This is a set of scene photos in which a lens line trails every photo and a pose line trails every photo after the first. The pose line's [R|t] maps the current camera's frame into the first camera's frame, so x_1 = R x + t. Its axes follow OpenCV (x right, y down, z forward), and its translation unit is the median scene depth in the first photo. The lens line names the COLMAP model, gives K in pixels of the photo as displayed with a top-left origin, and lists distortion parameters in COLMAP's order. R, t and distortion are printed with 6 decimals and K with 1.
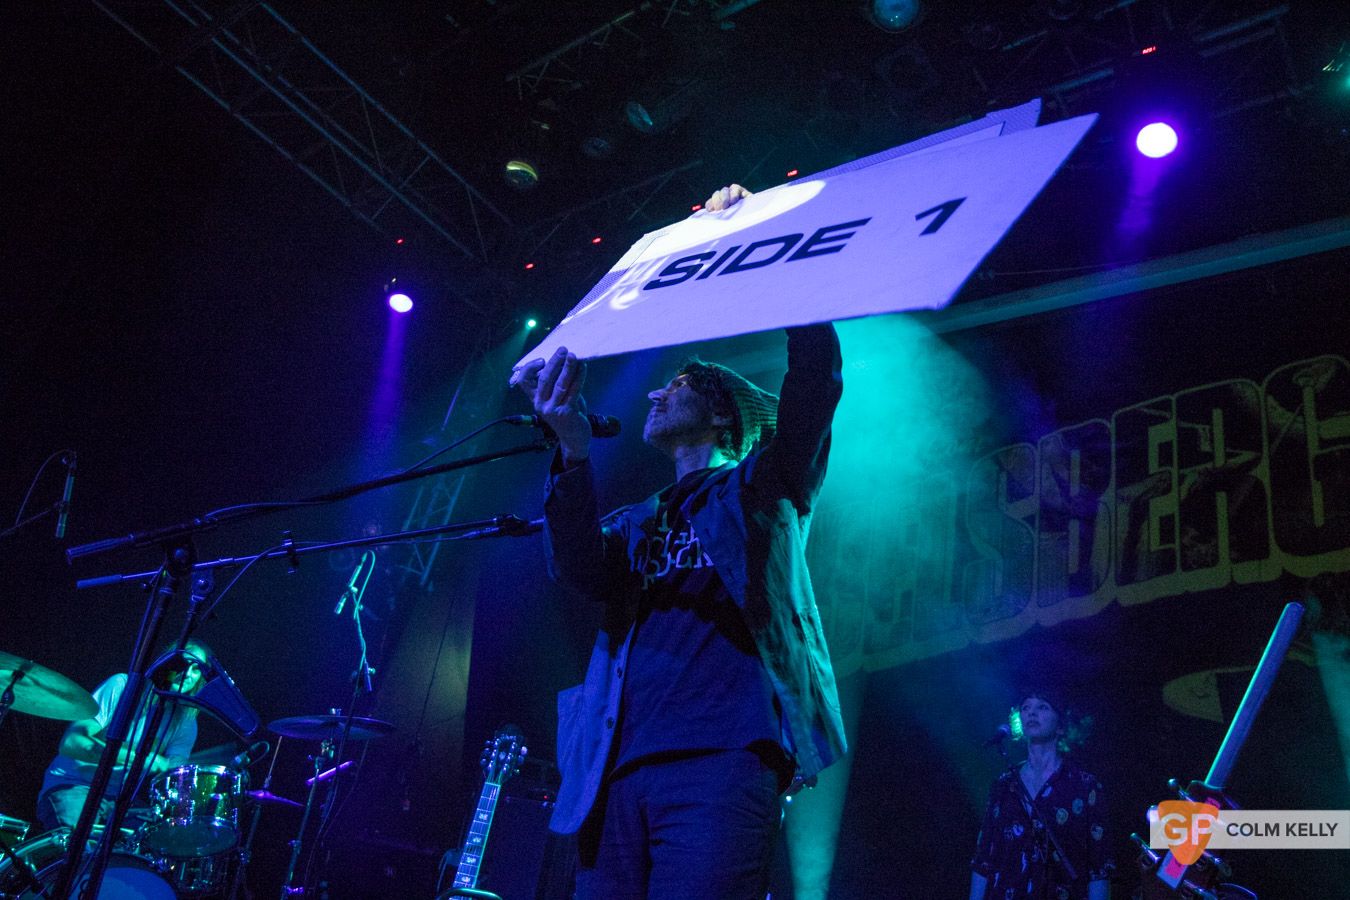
lens RADIAL K [[989.7, 0, 675.0], [0, 989.7, 450.0], [0, 0, 1]] dist [-0.082825, 0.050845]
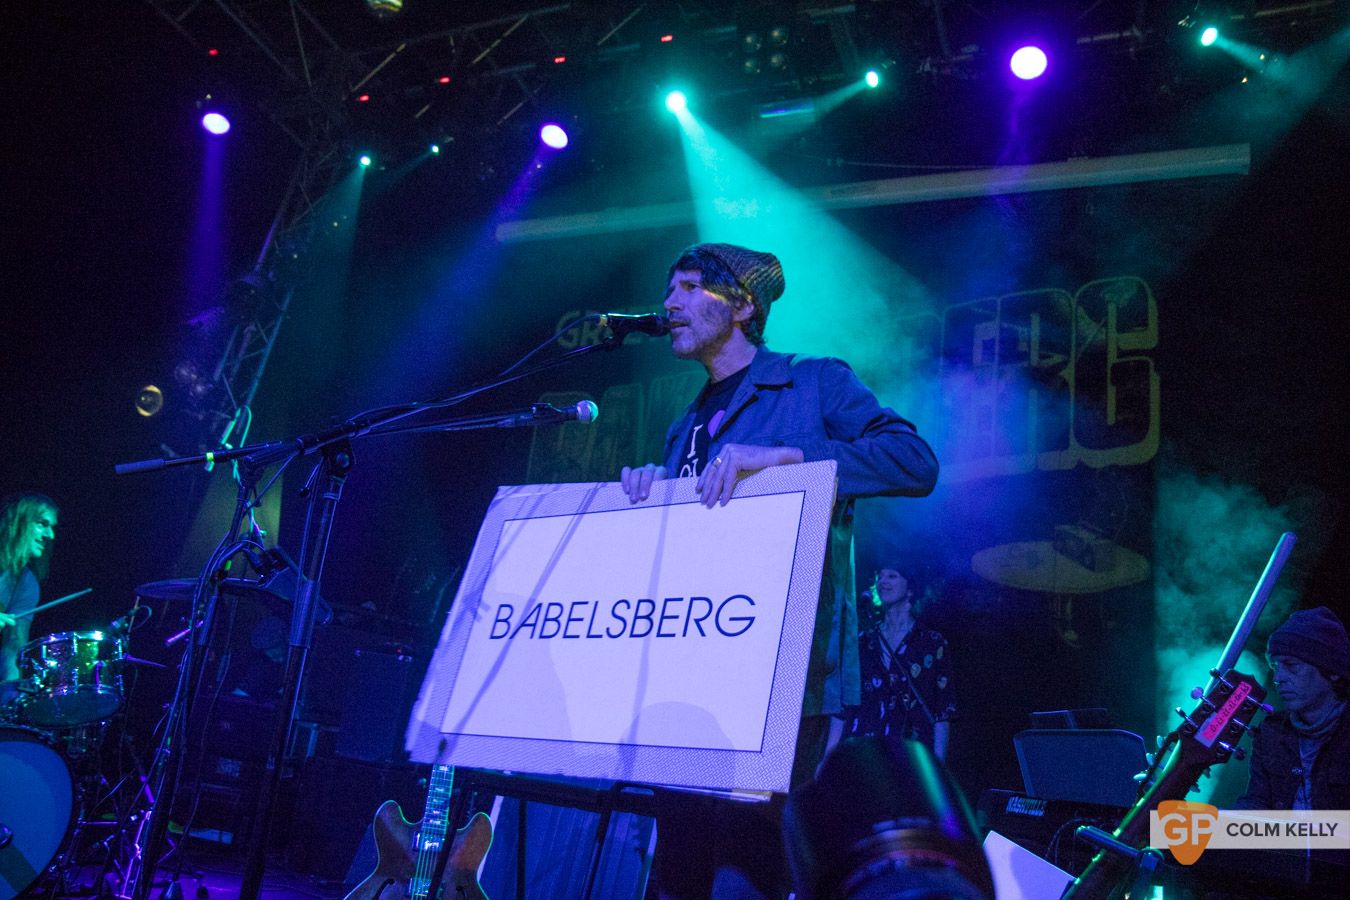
lens RADIAL K [[989.7, 0, 675.0], [0, 989.7, 450.0], [0, 0, 1]] dist [-0.082825, 0.050845]
pose [[0.966566, 0.036351, 0.253828, -0.132760], [-0.075201, 0.986558, 0.145077, -0.021003], [-0.245142, -0.159315, 0.956308, -0.006562]]
